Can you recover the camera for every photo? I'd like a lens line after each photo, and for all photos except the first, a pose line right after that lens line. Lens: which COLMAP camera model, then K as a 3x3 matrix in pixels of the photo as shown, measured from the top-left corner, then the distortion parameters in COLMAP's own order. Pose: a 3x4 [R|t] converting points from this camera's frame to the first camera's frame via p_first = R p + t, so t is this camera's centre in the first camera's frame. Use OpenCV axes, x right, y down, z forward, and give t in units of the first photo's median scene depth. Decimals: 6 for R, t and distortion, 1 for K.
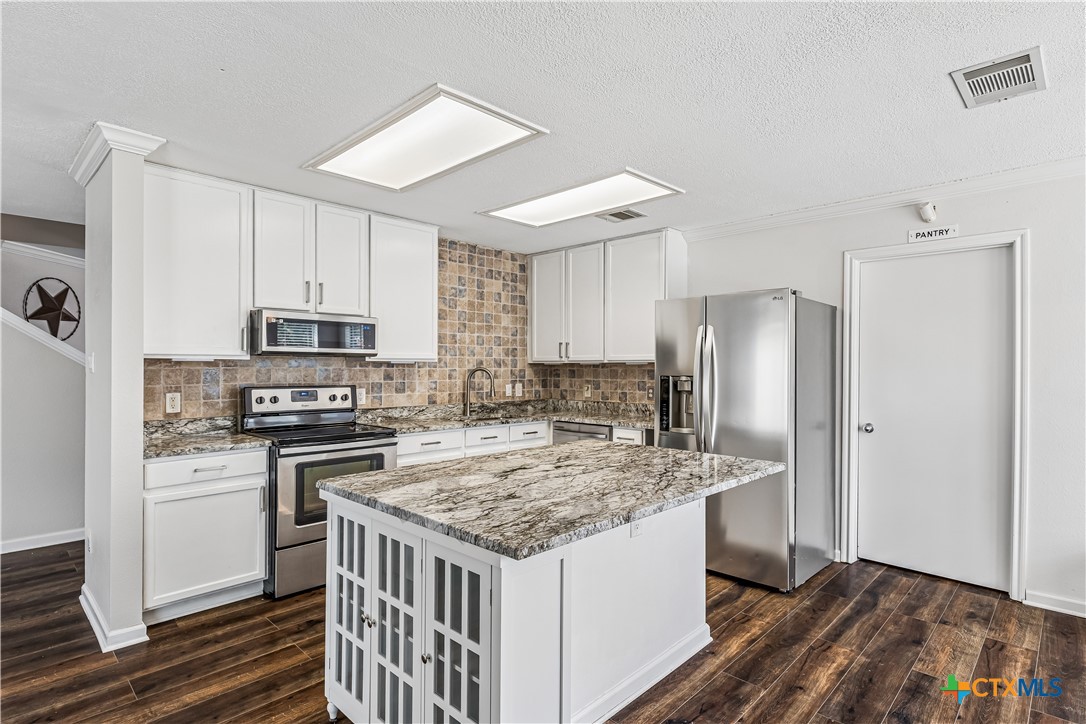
lens RADIAL K [[553.3, 0, 543.0], [0, 553.3, 362.0], [0, 0, 1]] dist [0.001520, -0.000529]
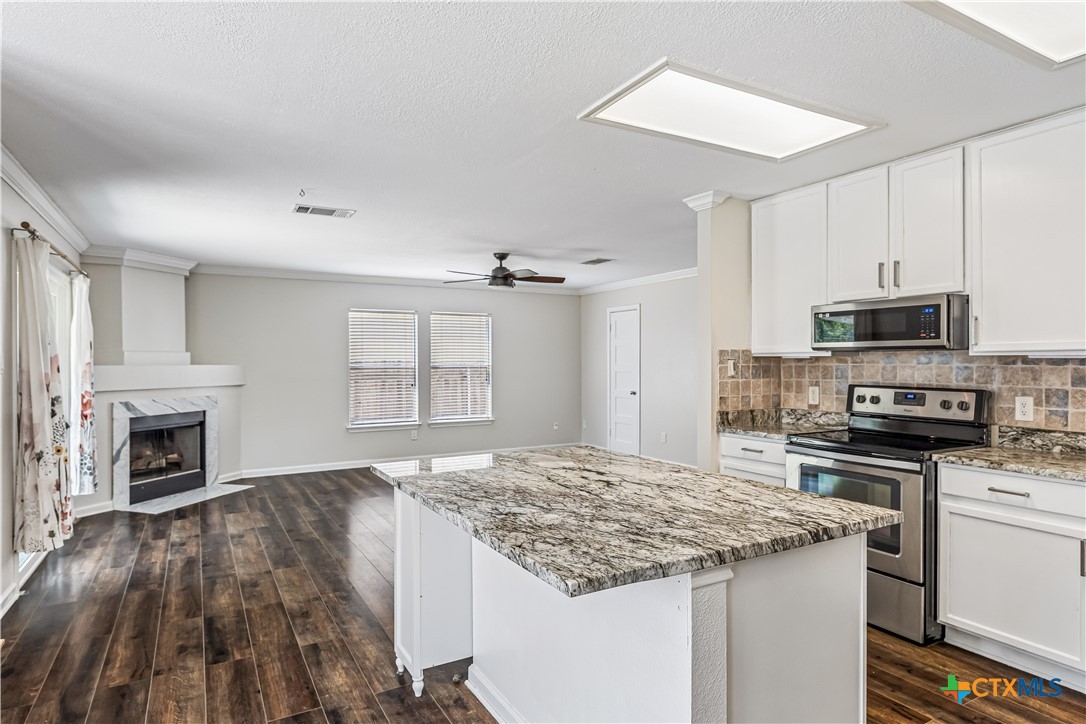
lens RADIAL K [[615.2, 0, 543.0], [0, 615.2, 362.0], [0, 0, 1]] dist [0.001714, -0.001001]
pose [[-0.281031, -0.001025, -0.959698, 0.609870], [0.007602, 0.999966, -0.003294, 0.005391], [0.959669, -0.008221, -0.281013, 0.744026]]
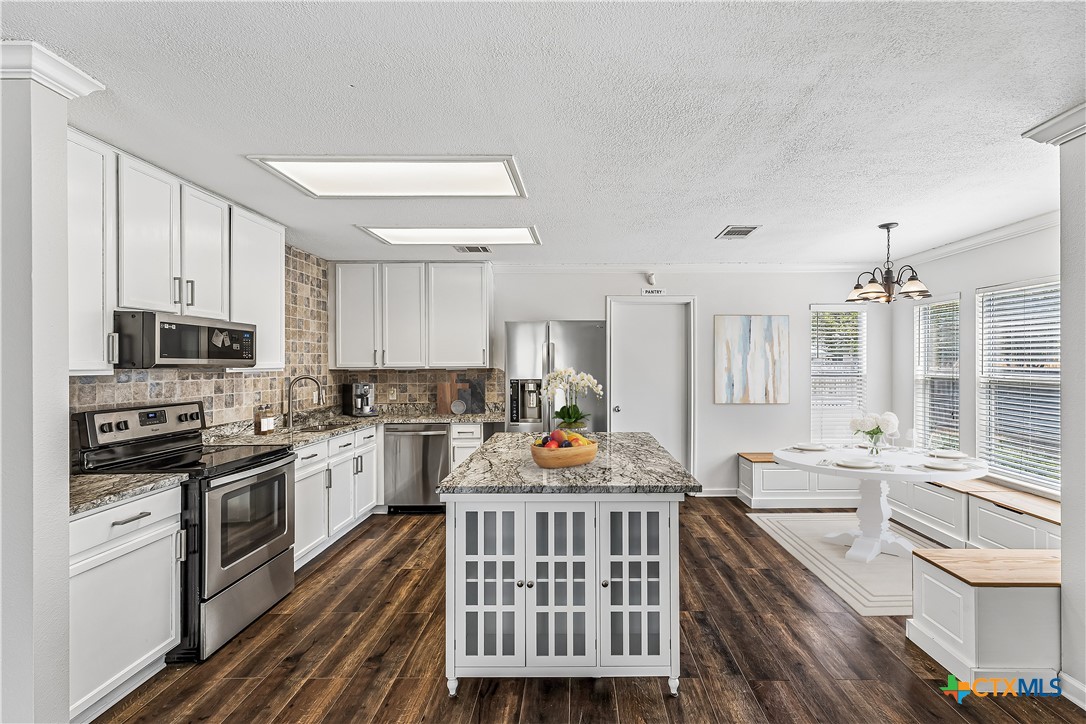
lens RADIAL K [[509.9, 0, 576.1], [0, 509.9, 360.6], [0, 0, 1]] dist [0.007965, 0.000067]
pose [[0.715438, -0.002594, 0.698672, -0.518112], [0.001208, 0.999996, 0.002476, -0.023046], [-0.698675, -0.000928, 0.715438, 0.041373]]
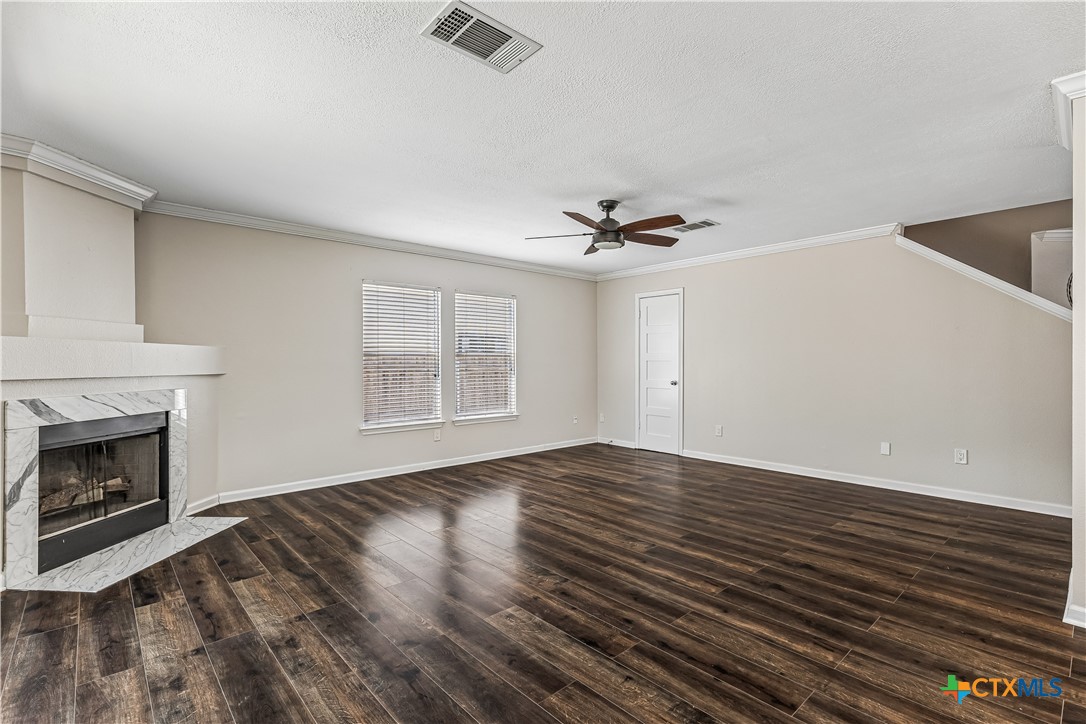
lens RADIAL K [[502.2, 0, 543.0], [0, 502.2, 362.0], [0, 0, 1]] dist [0.001670, 0.000631]
pose [[-0.069995, -0.003041, -0.997543, 0.105970], [0.006558, 0.999972, -0.003508, 0.044536], [0.997526, -0.006788, -0.069973, 0.104167]]
